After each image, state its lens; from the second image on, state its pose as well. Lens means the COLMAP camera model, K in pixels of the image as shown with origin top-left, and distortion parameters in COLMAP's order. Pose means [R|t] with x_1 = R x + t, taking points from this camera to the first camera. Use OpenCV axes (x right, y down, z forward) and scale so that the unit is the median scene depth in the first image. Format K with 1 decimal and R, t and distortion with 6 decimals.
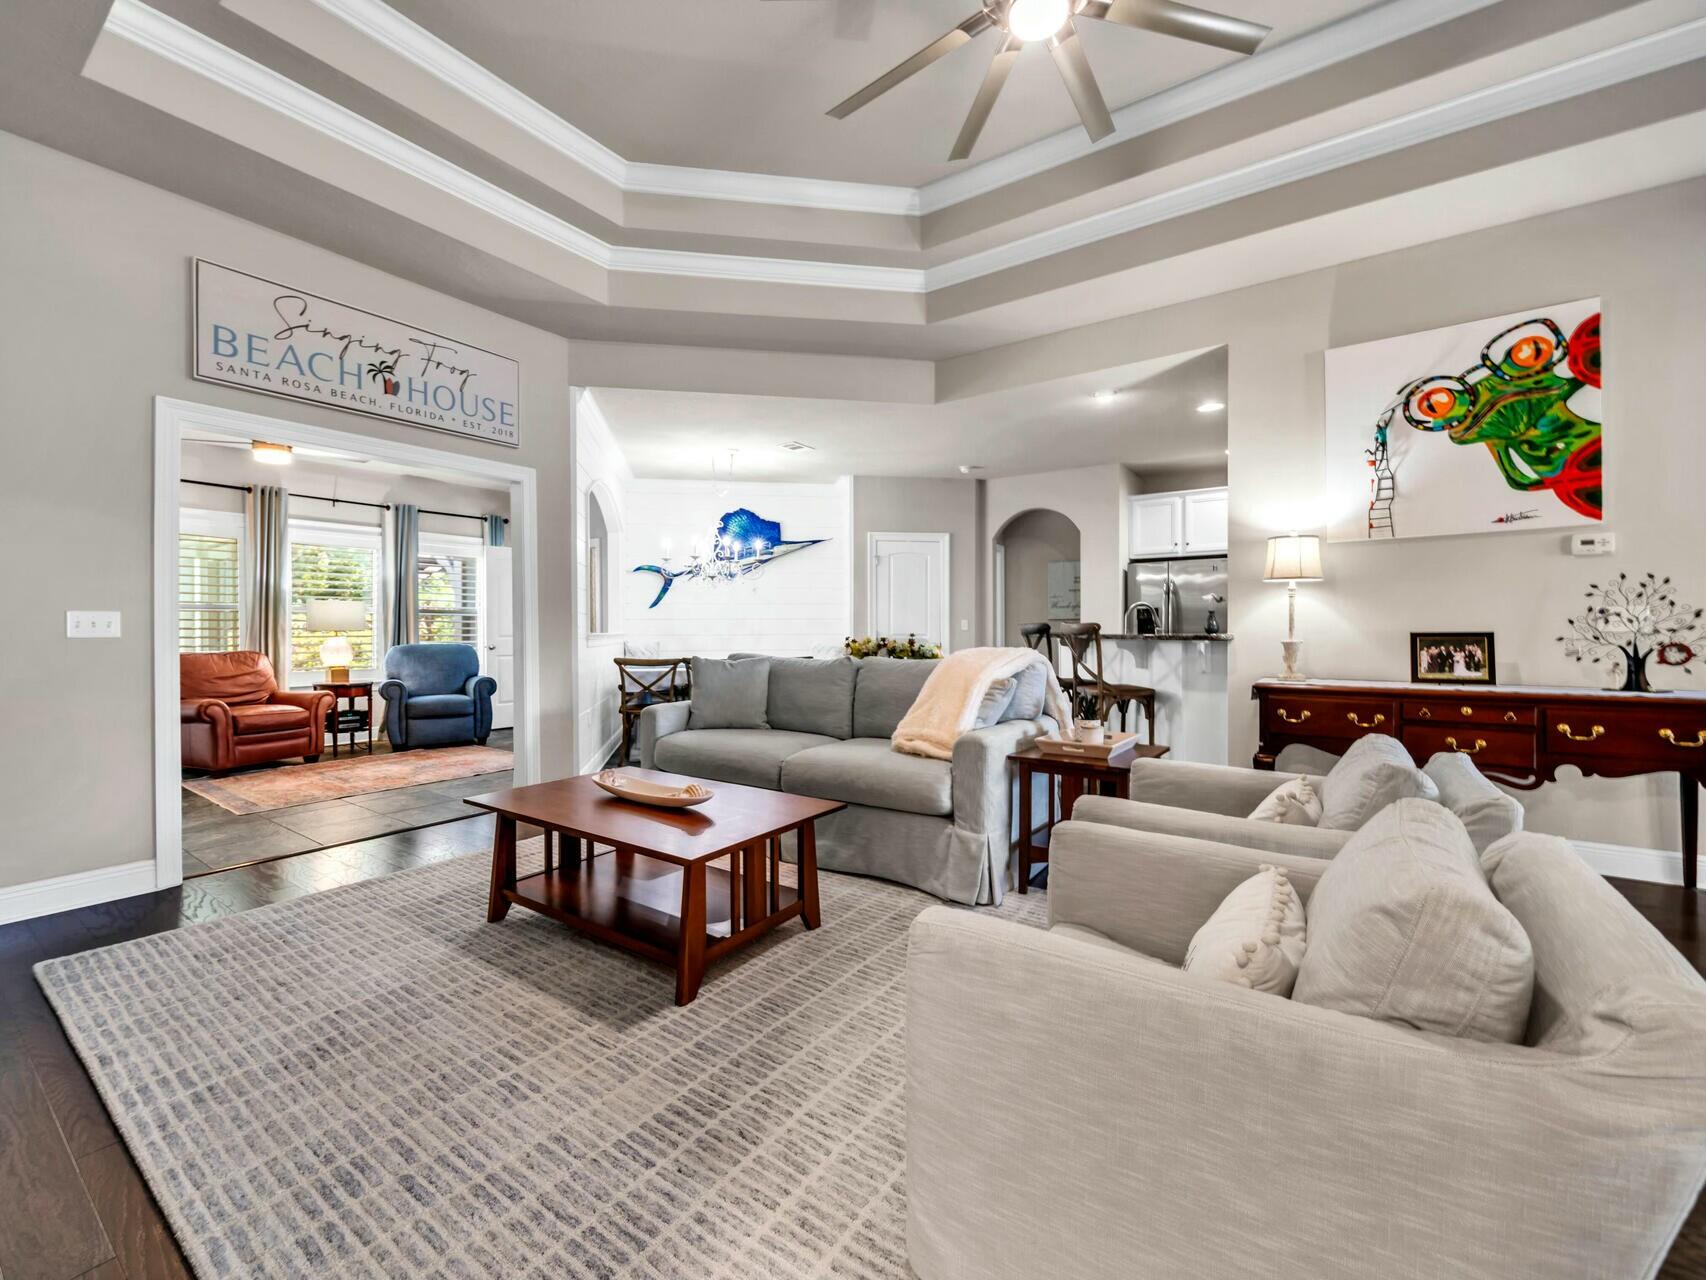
lens RADIAL K [[712.8, 0, 820.4], [0, 712.8, 635.1], [0, 0, 1]] dist [-0.000623, 0.000182]
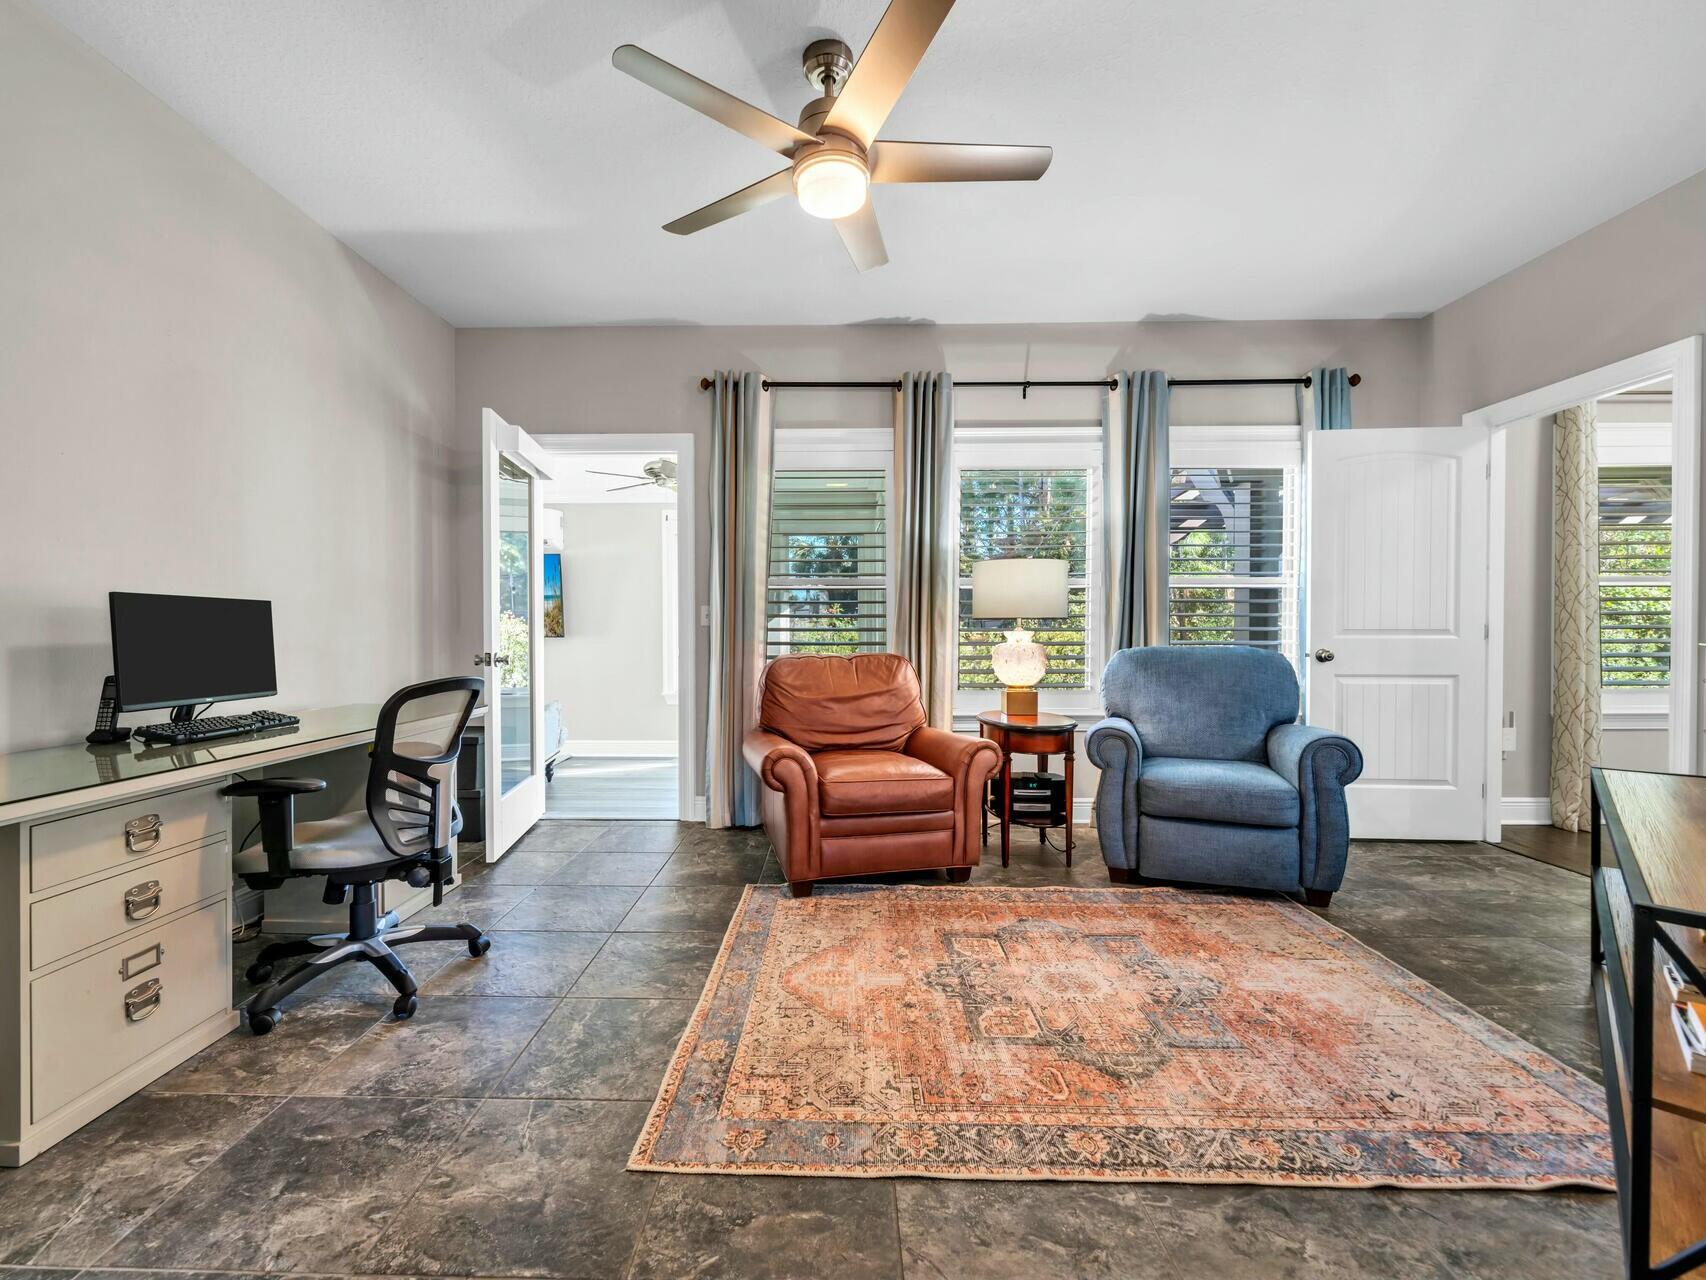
lens RADIAL K [[724.0, 0, 830.8], [0, 724.0, 629.3], [0, 0, 1]] dist [0.001024, 0.000100]
pose [[0.577113, 0.004856, -0.816650, -0.523506], [-0.007775, 0.999970, 0.000452, 0.004231], [0.816627, 0.006088, 0.577133, 0.942409]]
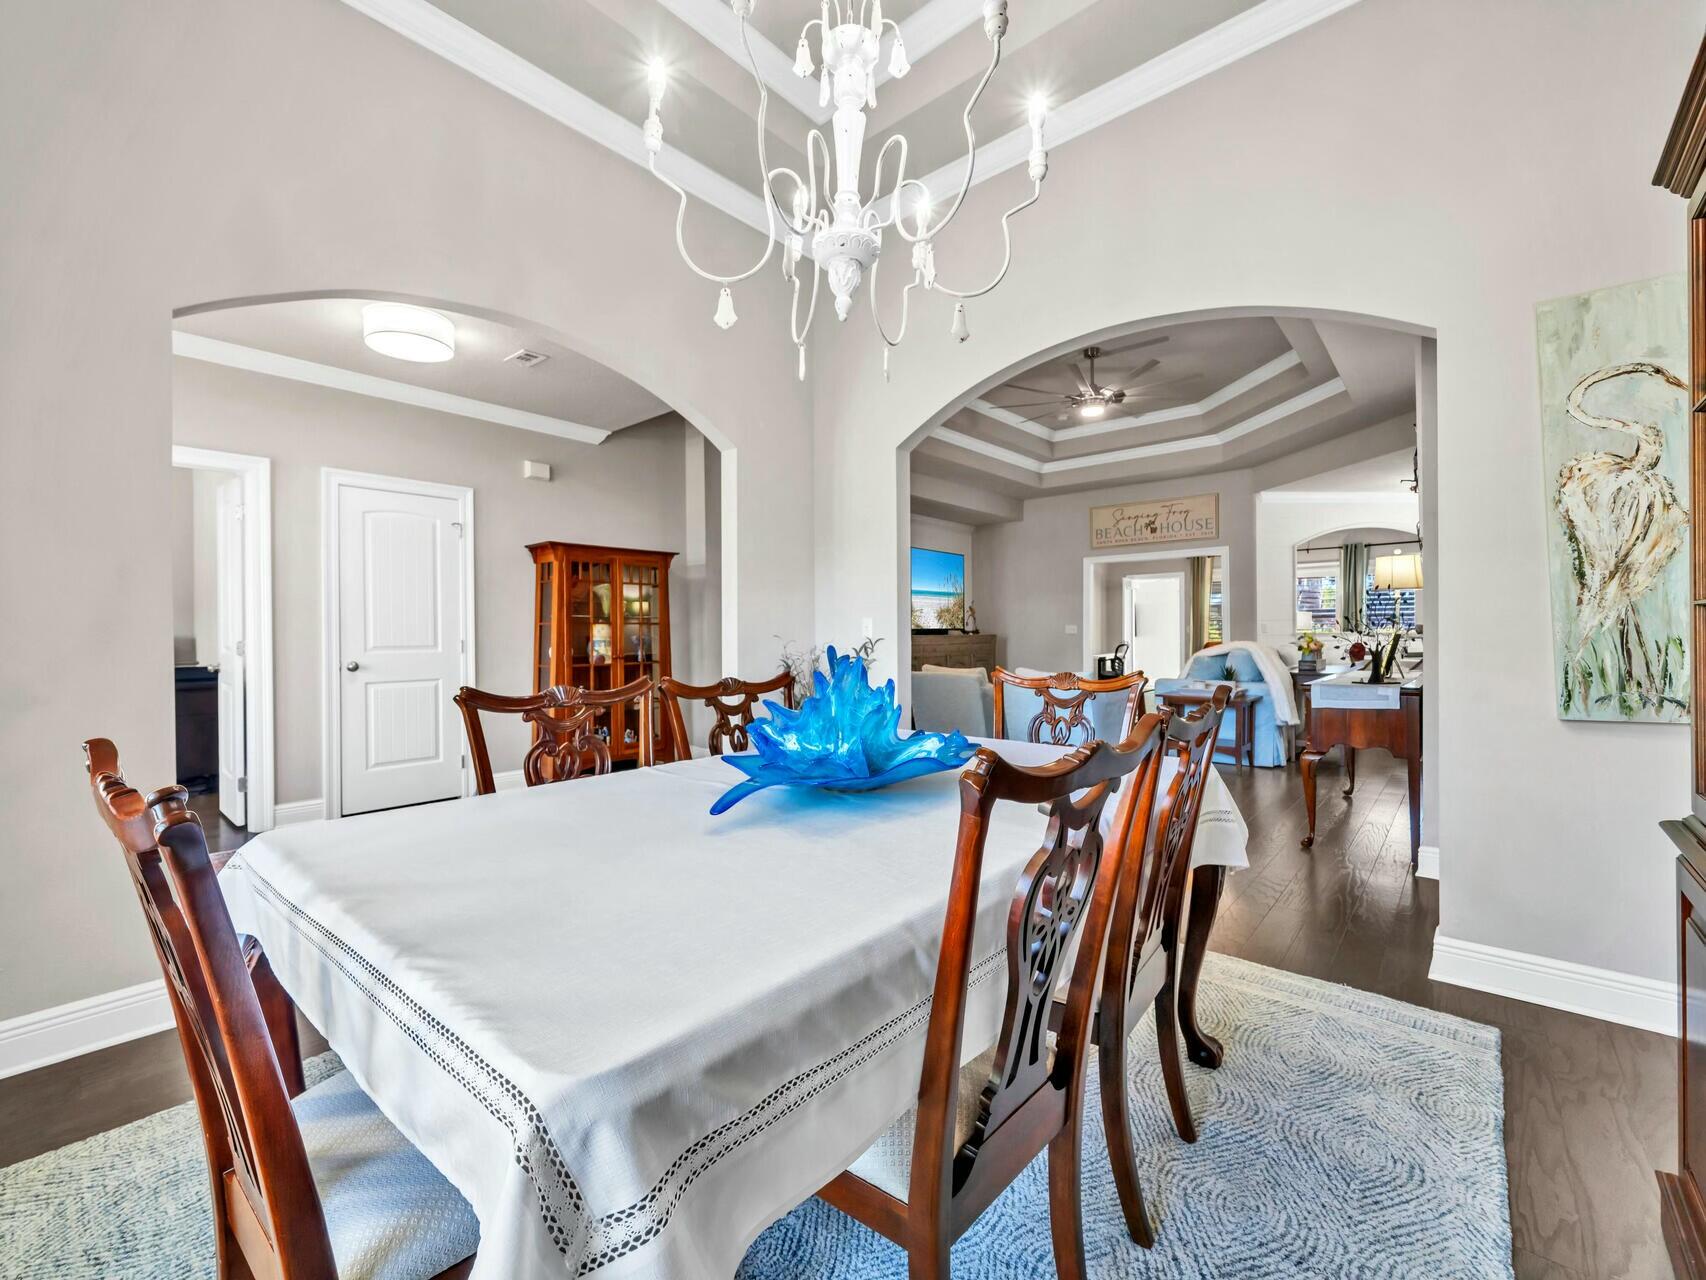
lens RADIAL K [[739.8, 0, 824.4], [0, 739.8, 632.4], [0, 0, 1]] dist [0.000521, 0.000001]
pose [[-0.102011, 0.004914, -0.994771, 1.890604], [-0.001510, 0.999986, 0.005094, -0.012526], [0.994782, 0.002022, -0.102003, 0.140747]]
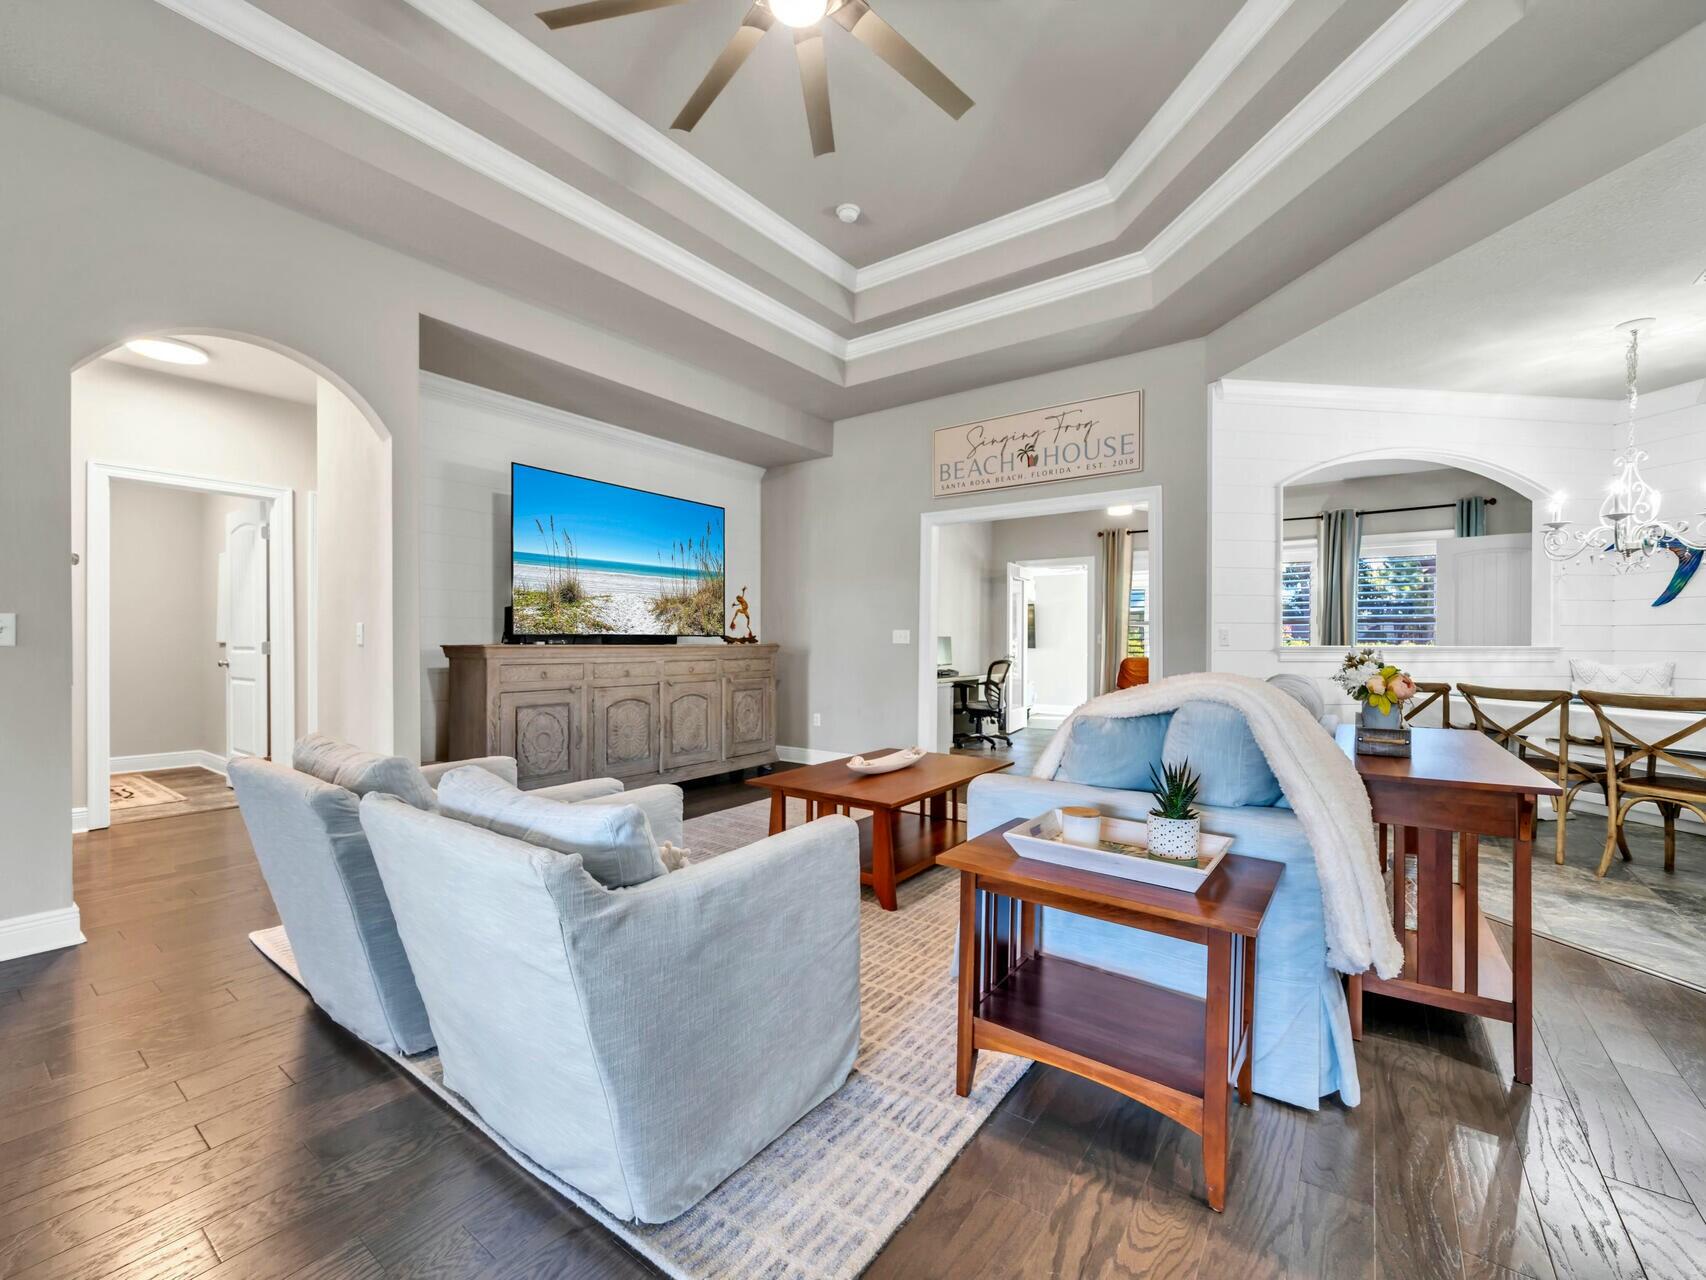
lens RADIAL K [[717.2, 0, 827.8], [0, 717.2, 645.7], [0, 0, 1]] dist [-0.002815, -0.000324]
pose [[-0.023073, 0.011914, -0.999663, 0.726991], [-0.012235, 0.999851, 0.012198, -0.008722], [0.999659, 0.012512, -0.022924, 0.612012]]
